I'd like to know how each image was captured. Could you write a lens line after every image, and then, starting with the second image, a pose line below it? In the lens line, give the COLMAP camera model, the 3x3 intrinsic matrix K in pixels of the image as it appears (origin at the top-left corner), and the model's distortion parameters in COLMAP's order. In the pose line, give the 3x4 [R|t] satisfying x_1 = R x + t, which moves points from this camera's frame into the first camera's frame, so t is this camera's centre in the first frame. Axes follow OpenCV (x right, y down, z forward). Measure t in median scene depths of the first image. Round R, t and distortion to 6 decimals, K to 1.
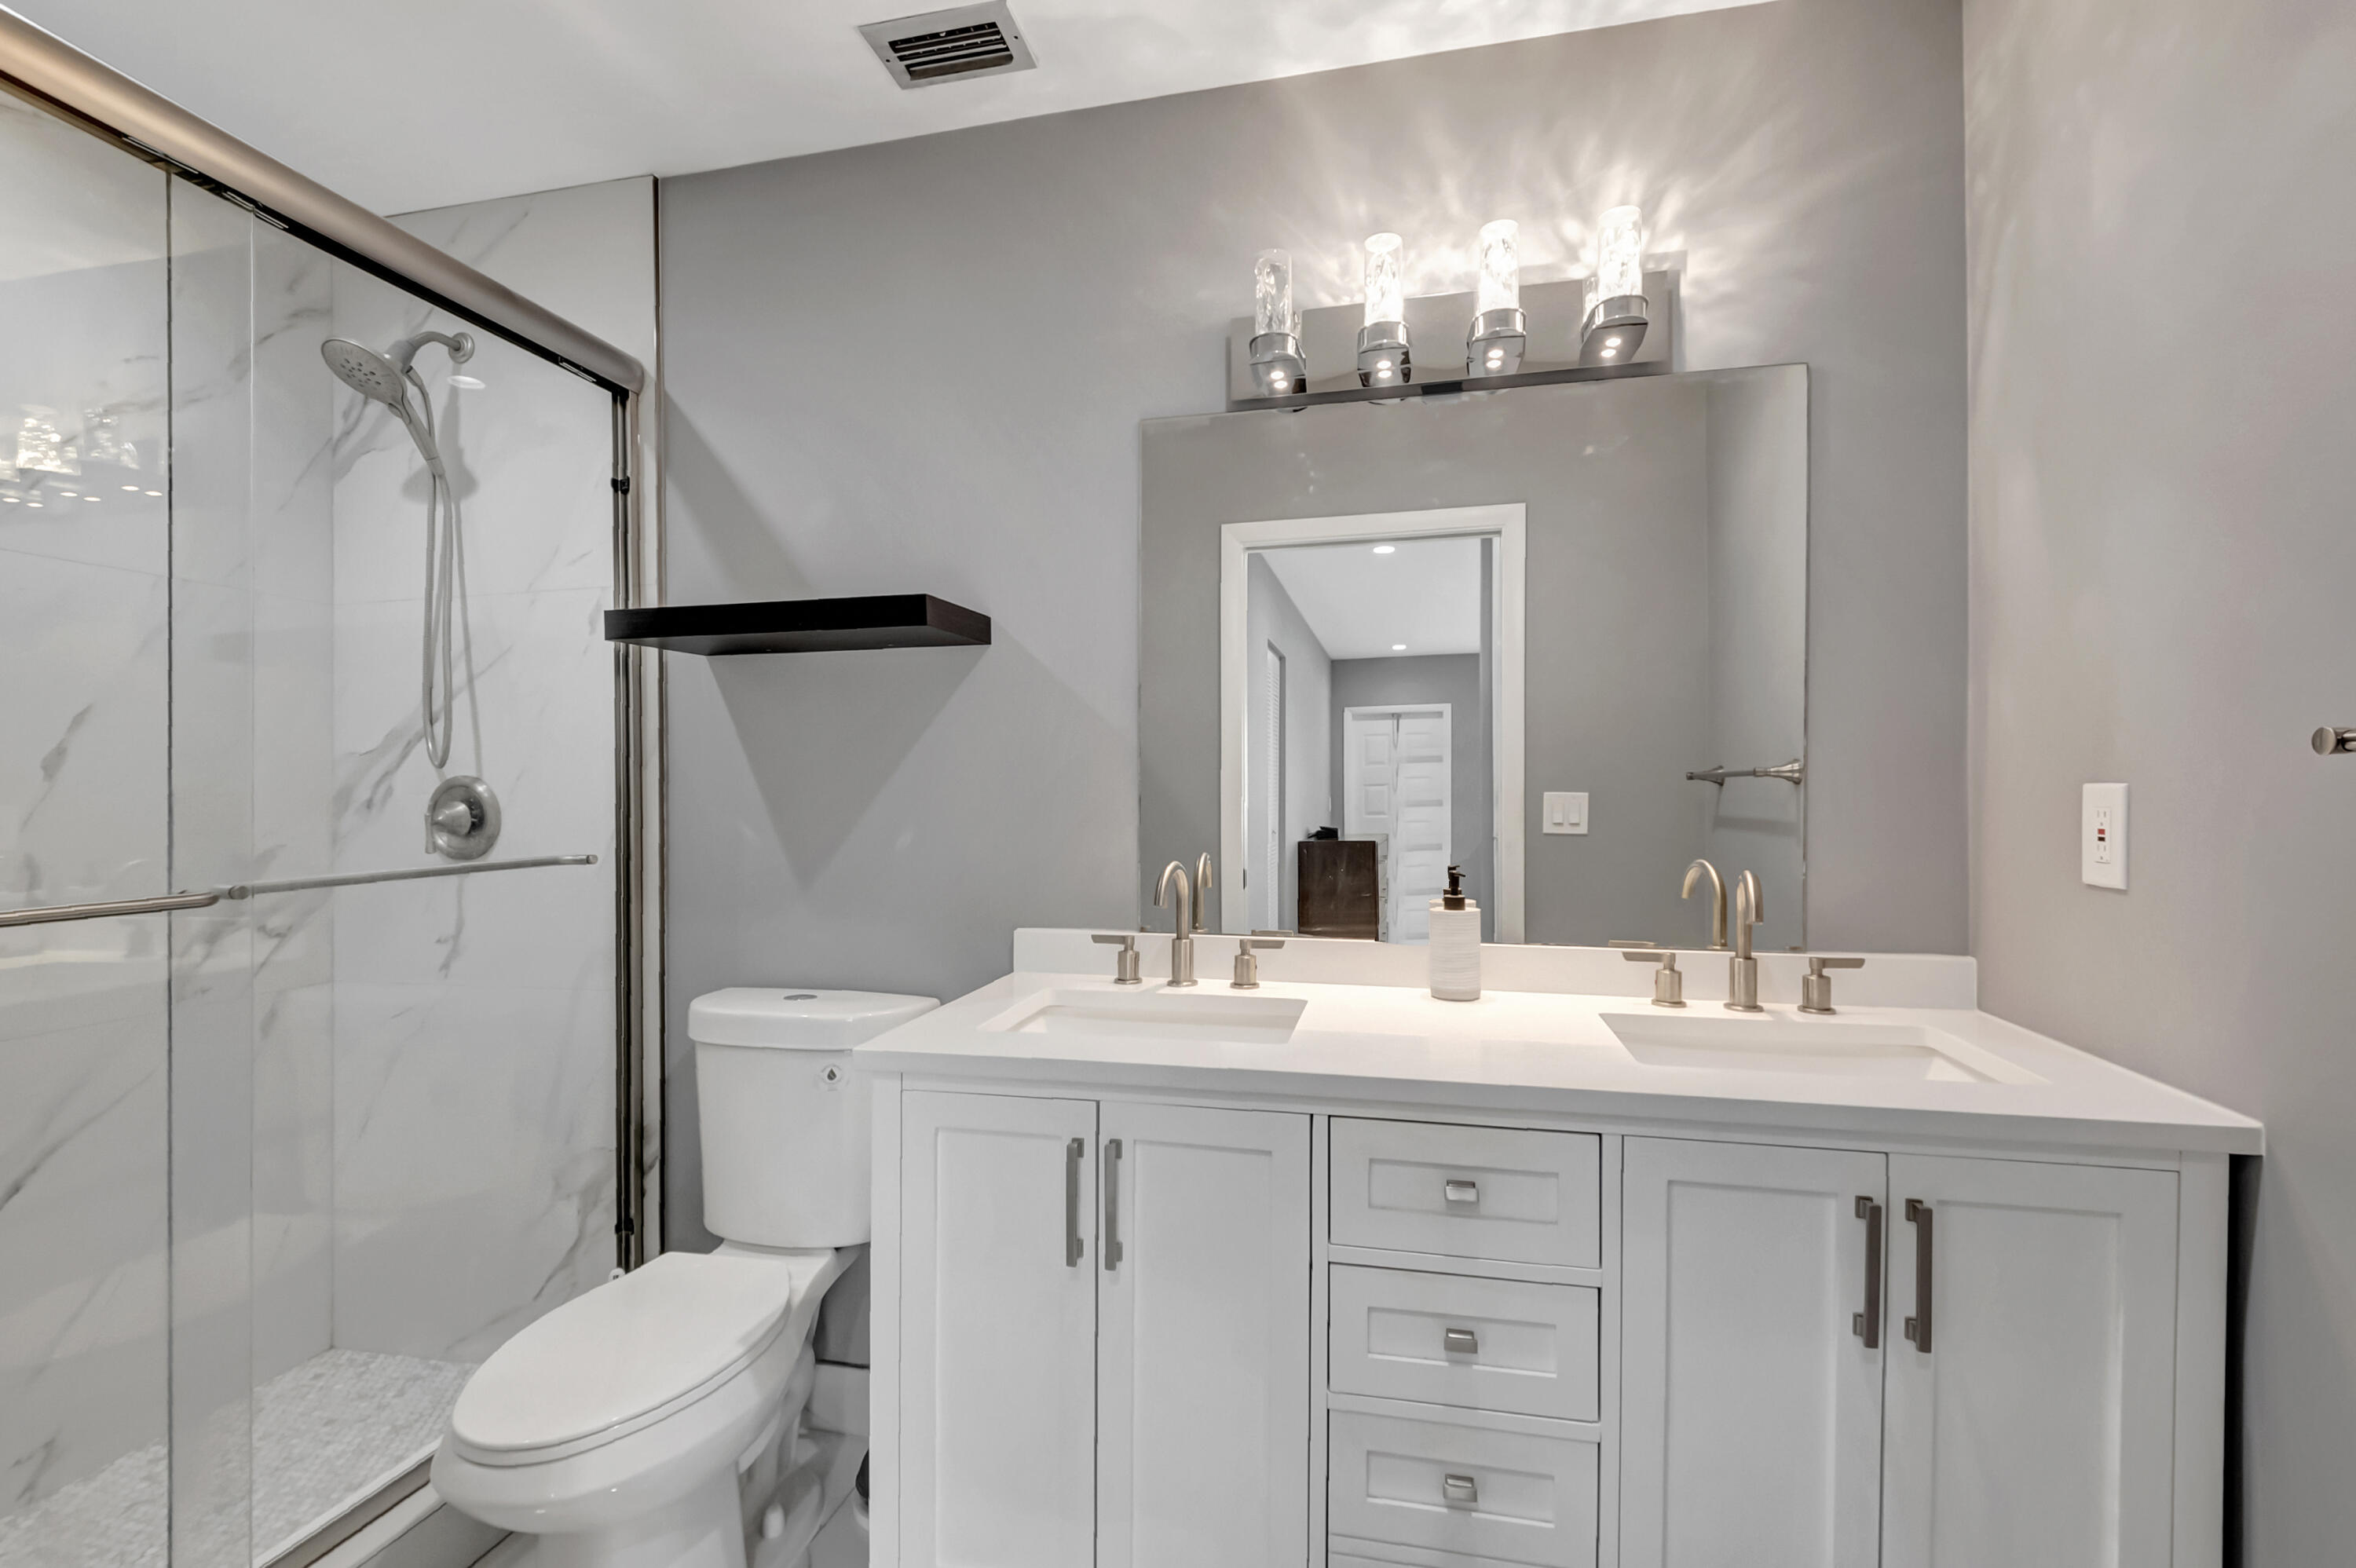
lens RADIAL K [[1062.6, 0, 1171.2], [0, 1062.6, 778.2], [0, 0, 1]] dist [0.004520, -0.010044]
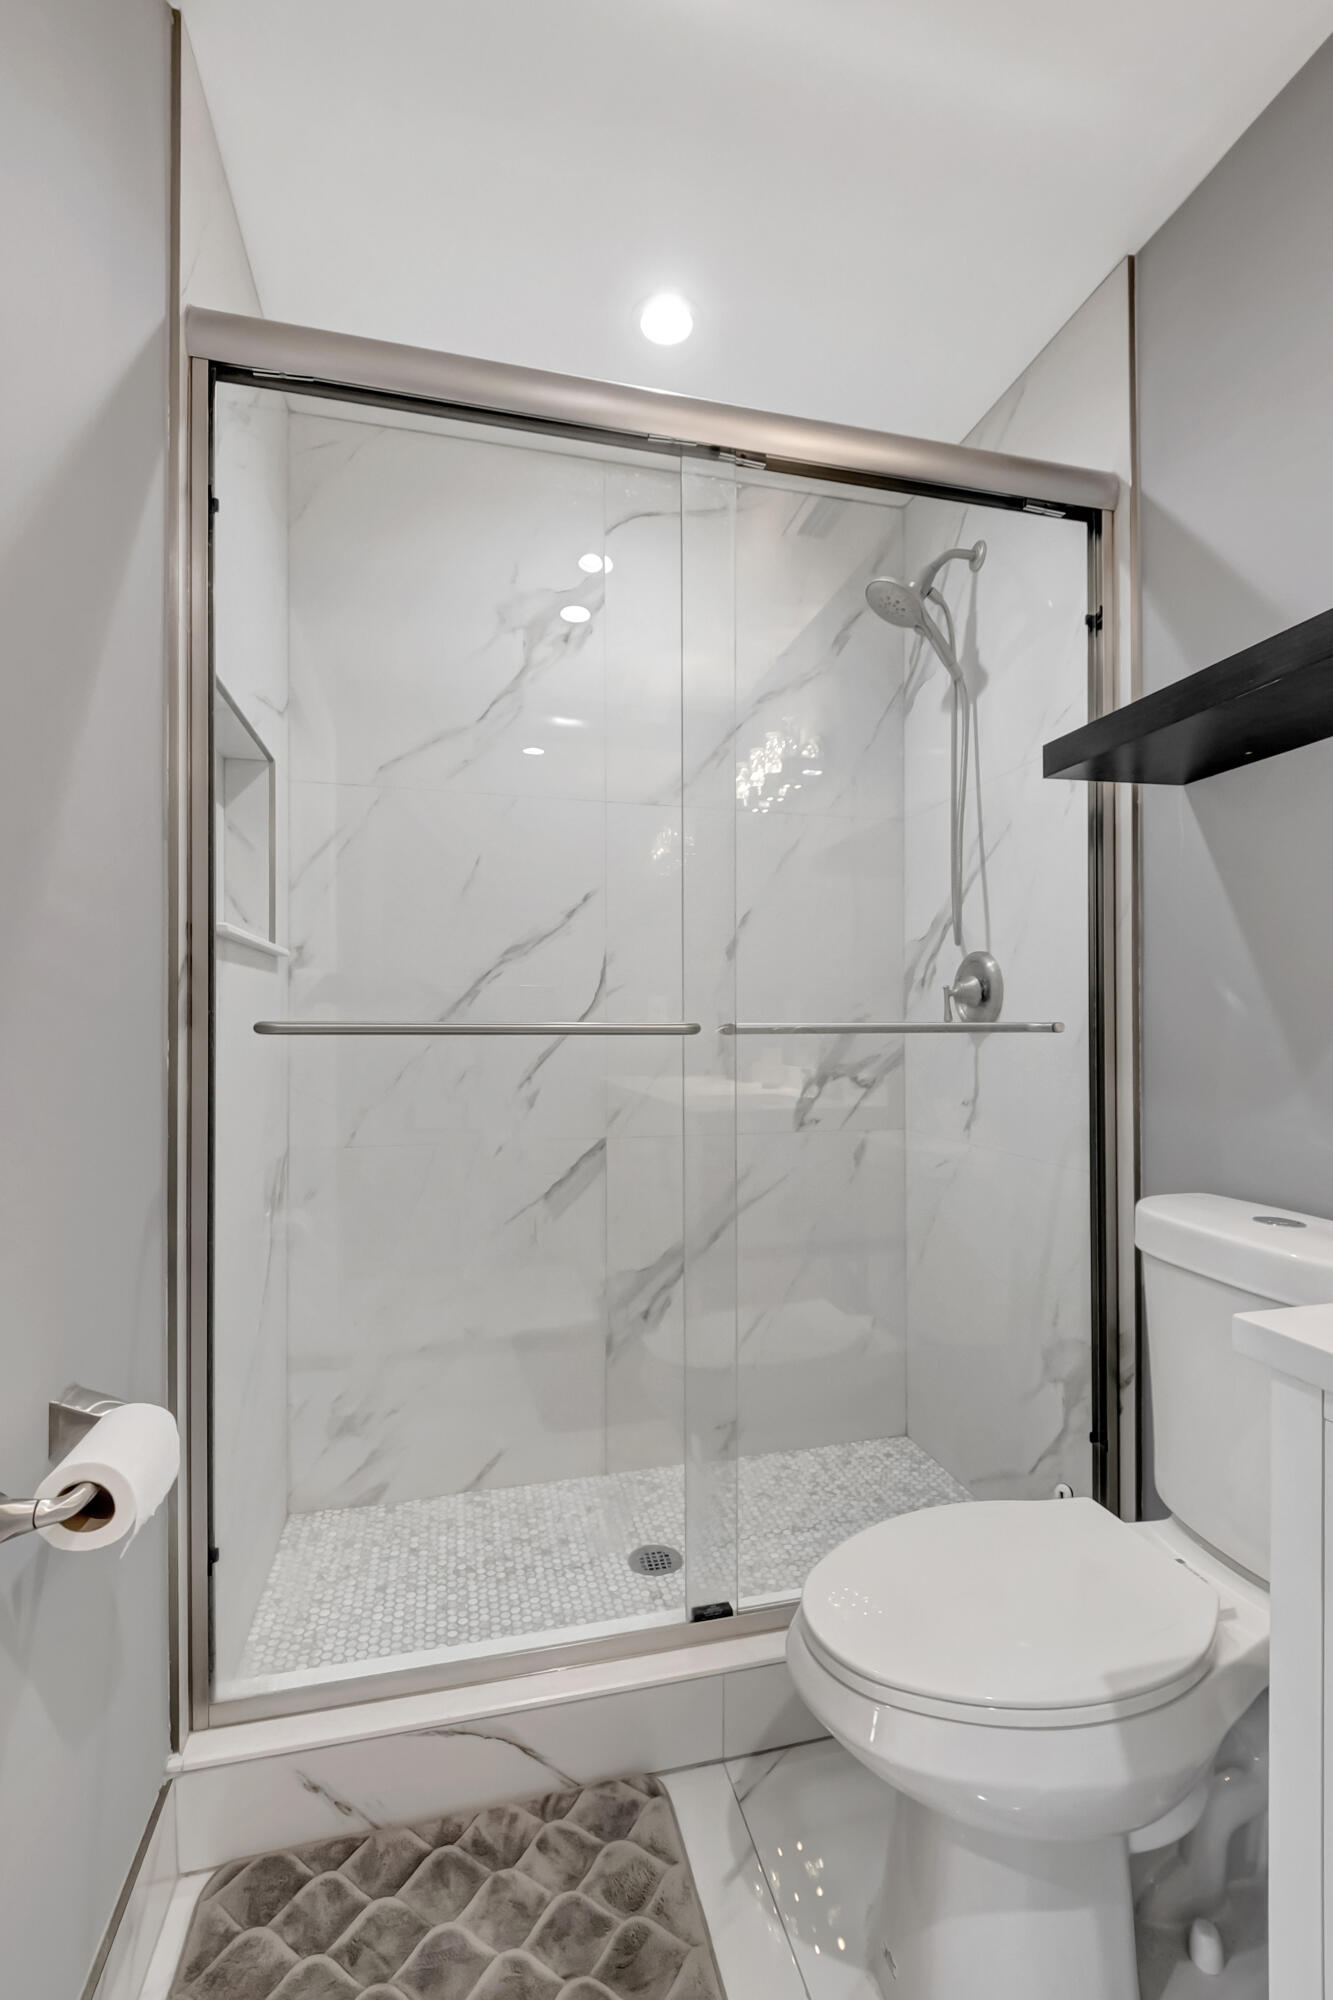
lens RADIAL K [[902.2, 0, 666.7], [0, 902.2, 996.2], [0, 0, 1]] dist [0.004520, -0.010044]
pose [[0.463138, -0.007528, -0.886254, -0.004070], [-0.003378, 0.999942, -0.010259, 0.055289], [0.886280, 0.007745, 0.463085, 0.311531]]
